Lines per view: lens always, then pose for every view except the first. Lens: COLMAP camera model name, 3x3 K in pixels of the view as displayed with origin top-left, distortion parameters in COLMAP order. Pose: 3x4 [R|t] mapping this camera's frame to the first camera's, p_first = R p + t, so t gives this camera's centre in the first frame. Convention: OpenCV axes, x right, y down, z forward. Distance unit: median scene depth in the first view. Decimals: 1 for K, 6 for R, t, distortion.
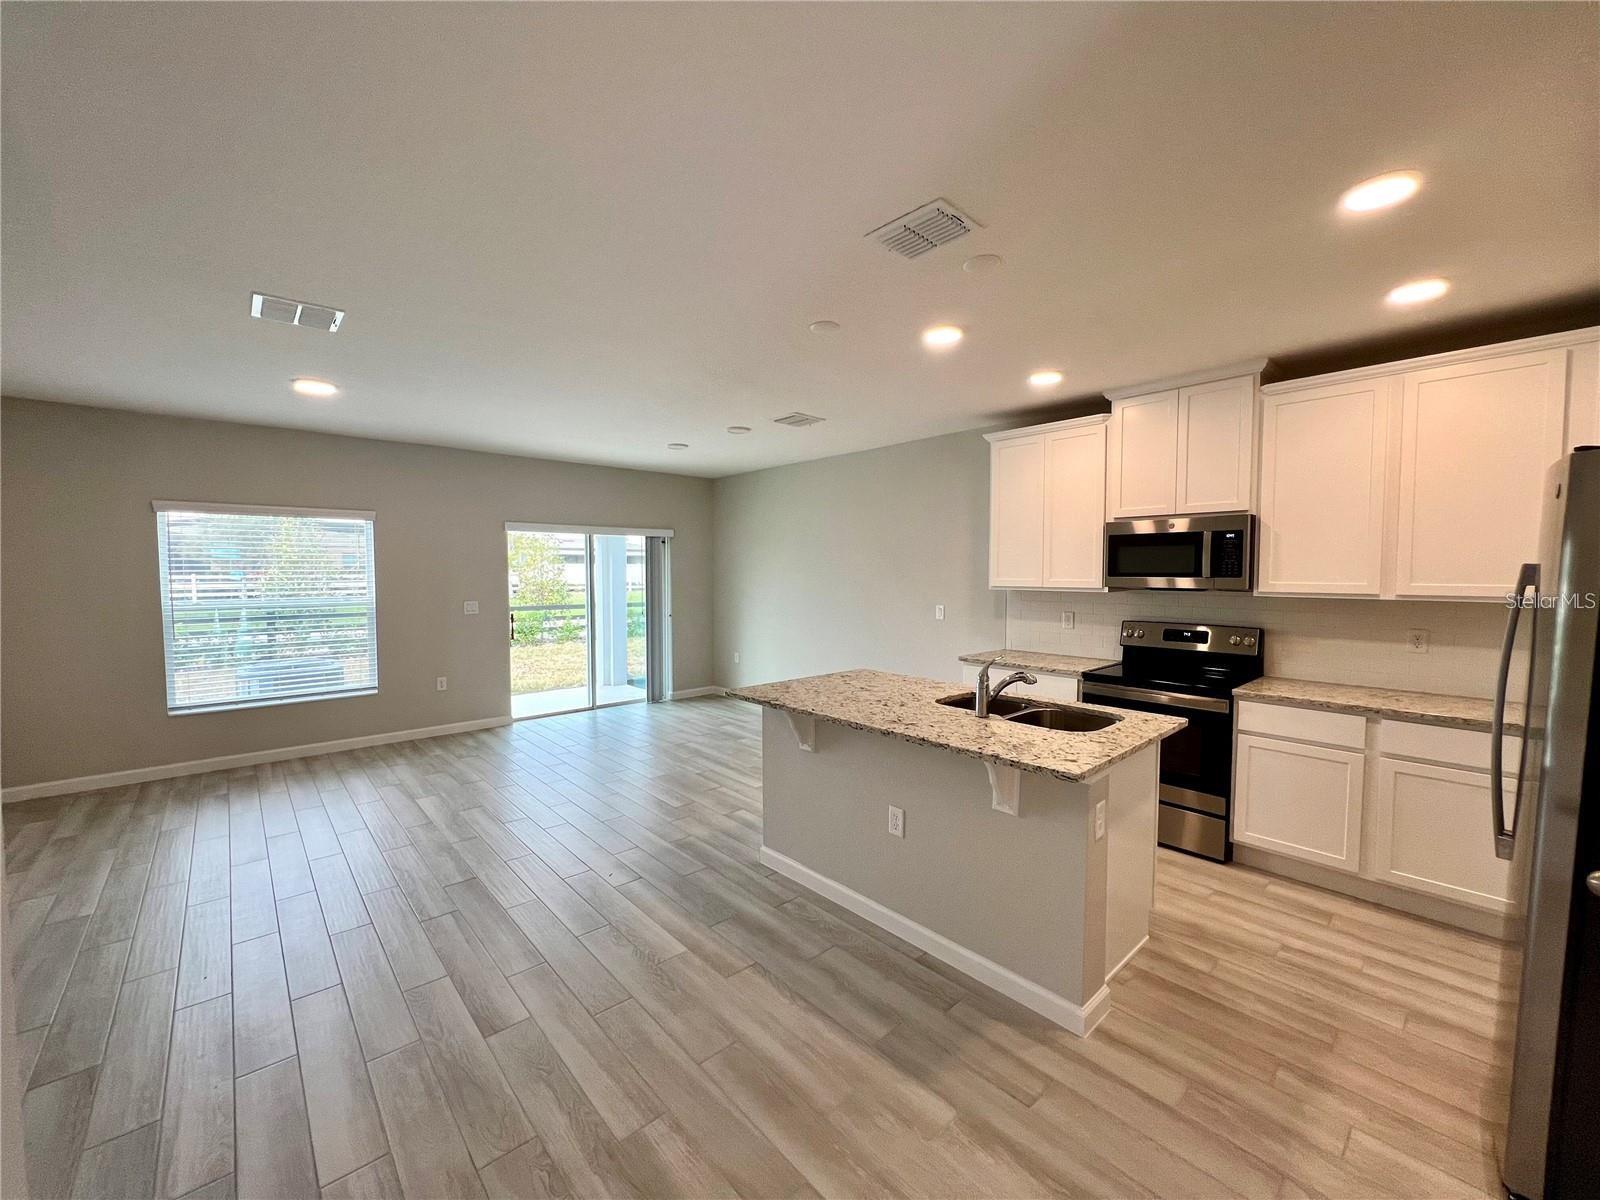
lens RADIAL K [[635.6, 0, 805.0], [0, 635.6, 605.0], [0, 0, 1]] dist [-0.001525, 0.000435]
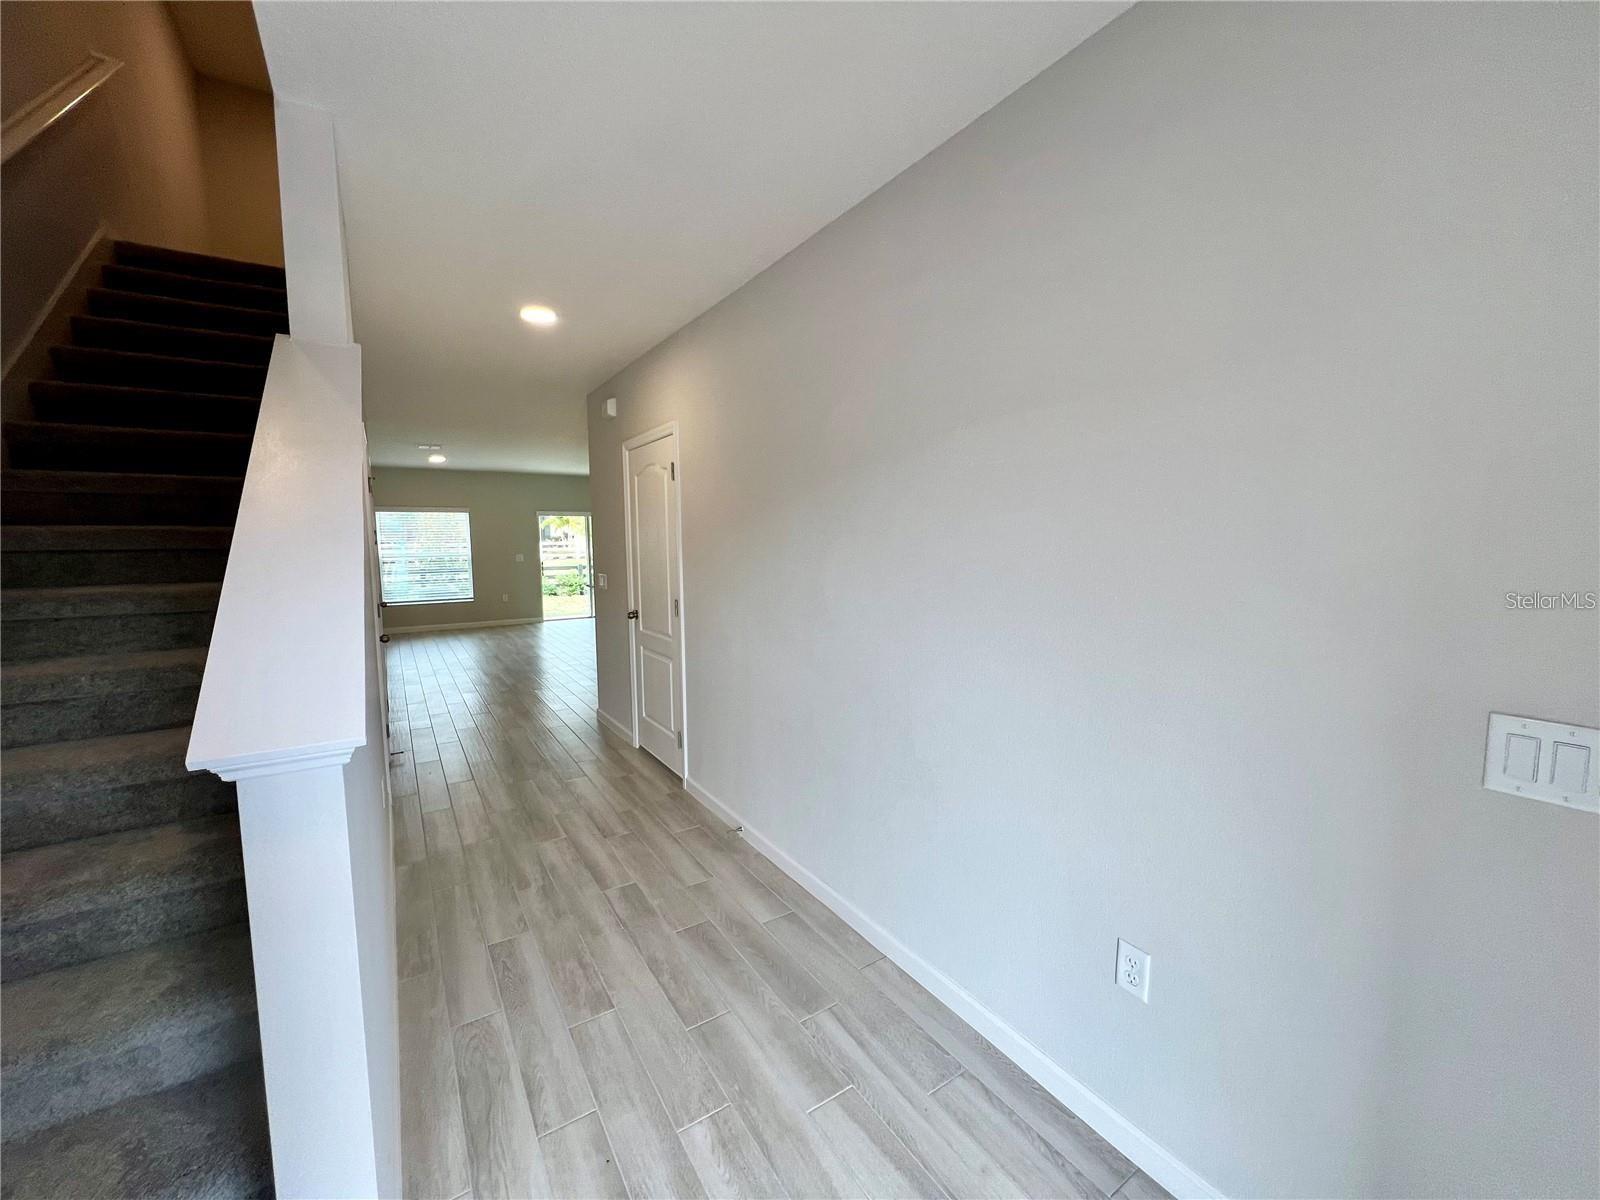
lens RADIAL K [[635.6, 0, 795.4], [0, 635.6, 596.5], [0, 0, 1]] dist [-0.001525, 0.000435]
pose [[0.988208, -0.013864, -0.152486, 0.846132], [0.020181, 0.998998, 0.039954, 0.089434], [0.151779, -0.042560, 0.987498, -1.092980]]
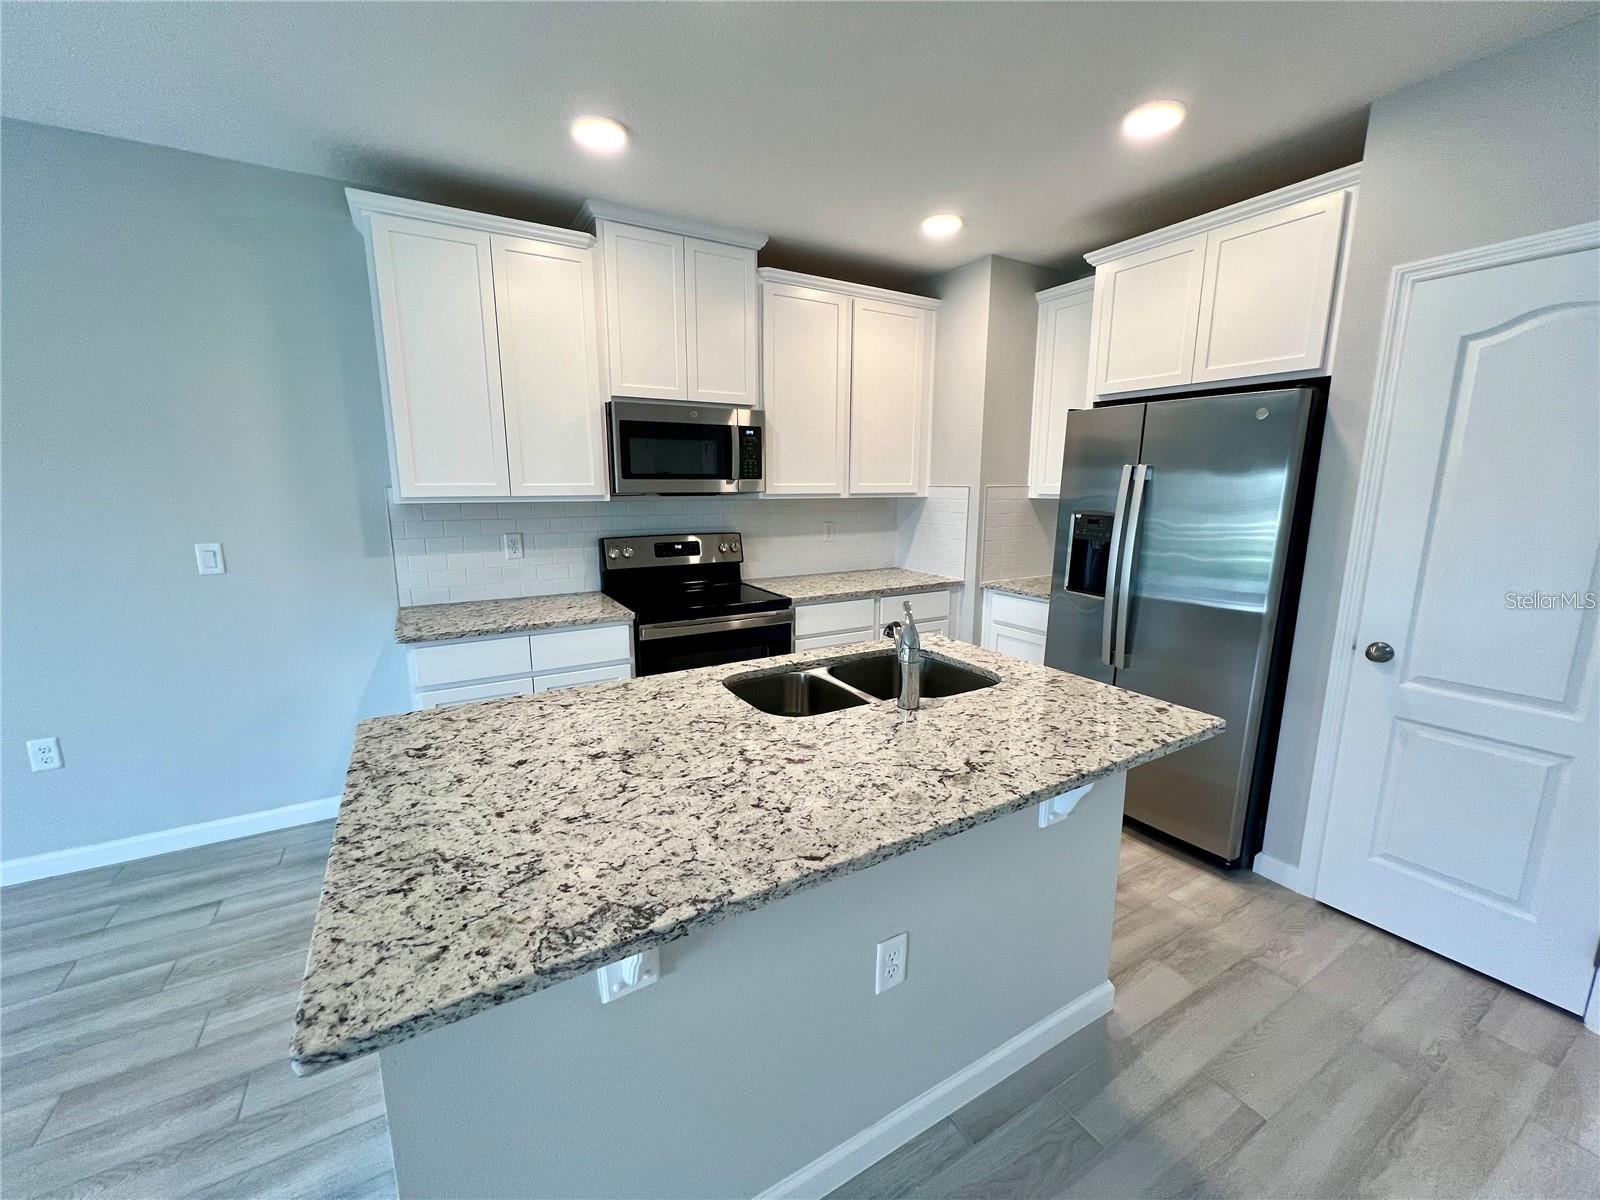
lens RADIAL K [[635.6, 0, 803.3], [0, 635.6, 599.4], [0, 0, 1]] dist [-0.001525, 0.000435]
pose [[0.204103, -0.179223, 0.962404, -0.207792], [0.049304, 0.983733, 0.172738, -0.024442], [-0.977707, 0.012194, 0.209619, 0.652215]]
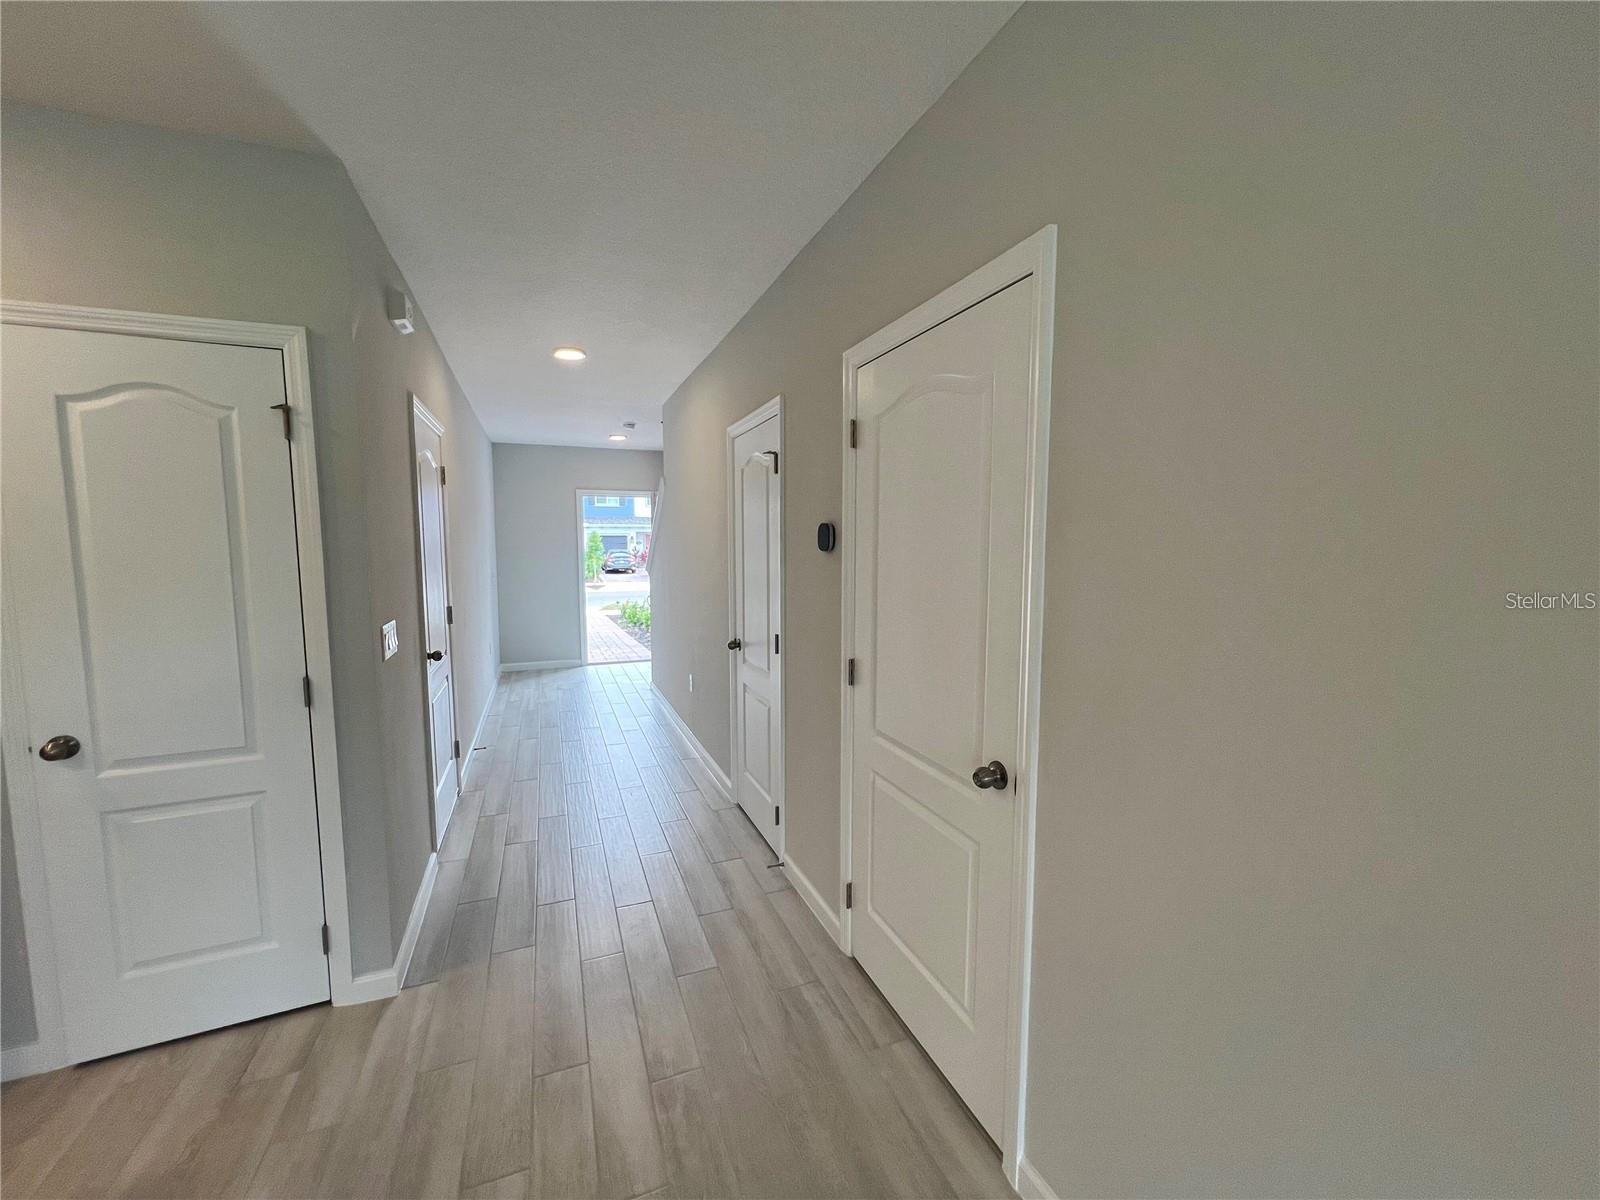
lens RADIAL K [[635.6, 0, 799.5], [0, 635.6, 606.6], [0, 0, 1]] dist [-0.001525, 0.000435]
pose [[-0.937626, -0.030067, 0.346343, -0.248886], [0.020752, 0.989636, 0.142094, -0.019081], [-0.347025, 0.140419, -0.927284, 0.532100]]
